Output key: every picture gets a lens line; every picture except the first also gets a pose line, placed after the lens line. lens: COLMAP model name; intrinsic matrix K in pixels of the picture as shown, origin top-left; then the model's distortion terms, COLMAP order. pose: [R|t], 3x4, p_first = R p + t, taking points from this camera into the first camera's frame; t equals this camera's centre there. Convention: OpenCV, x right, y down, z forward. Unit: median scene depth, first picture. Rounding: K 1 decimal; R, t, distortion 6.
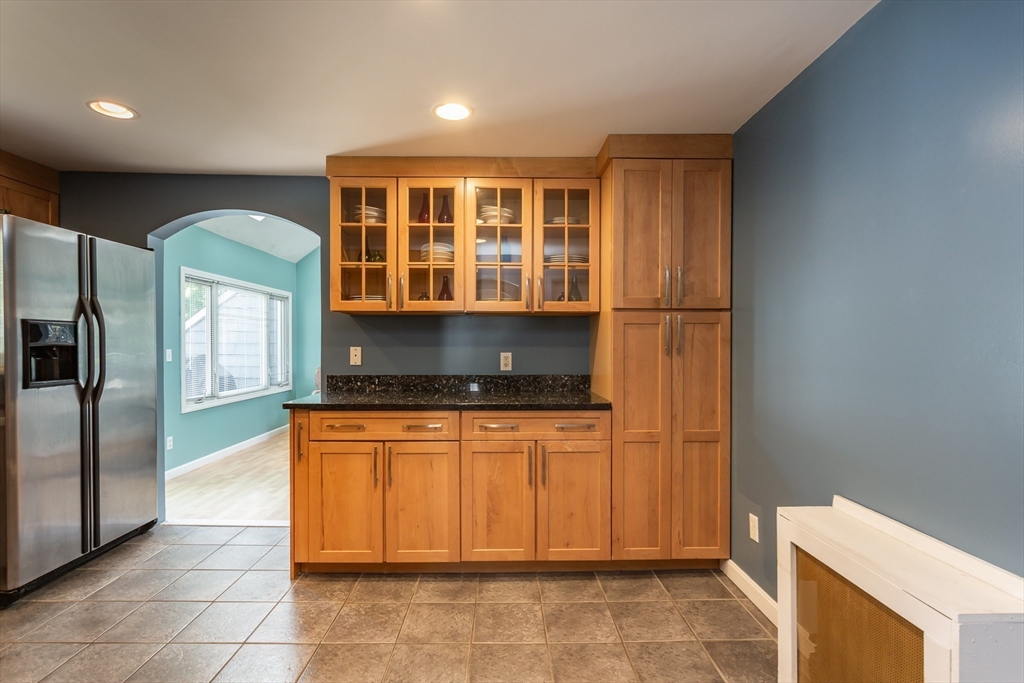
lens RADIAL K [[487.2, 0, 510.2], [0, 487.2, 348.7], [0, 0, 1]] dist [0.003079, 0.000559]
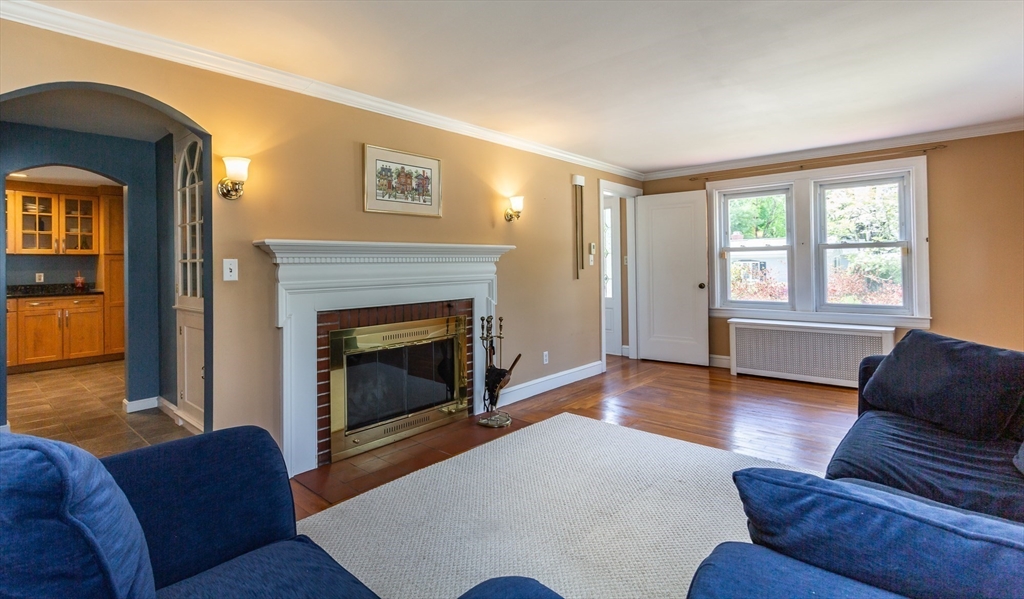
lens RADIAL K [[485.5, 0, 515.9], [0, 485.5, 261.3], [0, 0, 1]] dist [0.002431, 0.000806]
pose [[0.675526, -0.006130, 0.737311, -0.183536], [0.019339, 0.999769, -0.009406, 0.017343], [-0.737083, 0.020613, 0.675488, -2.024212]]
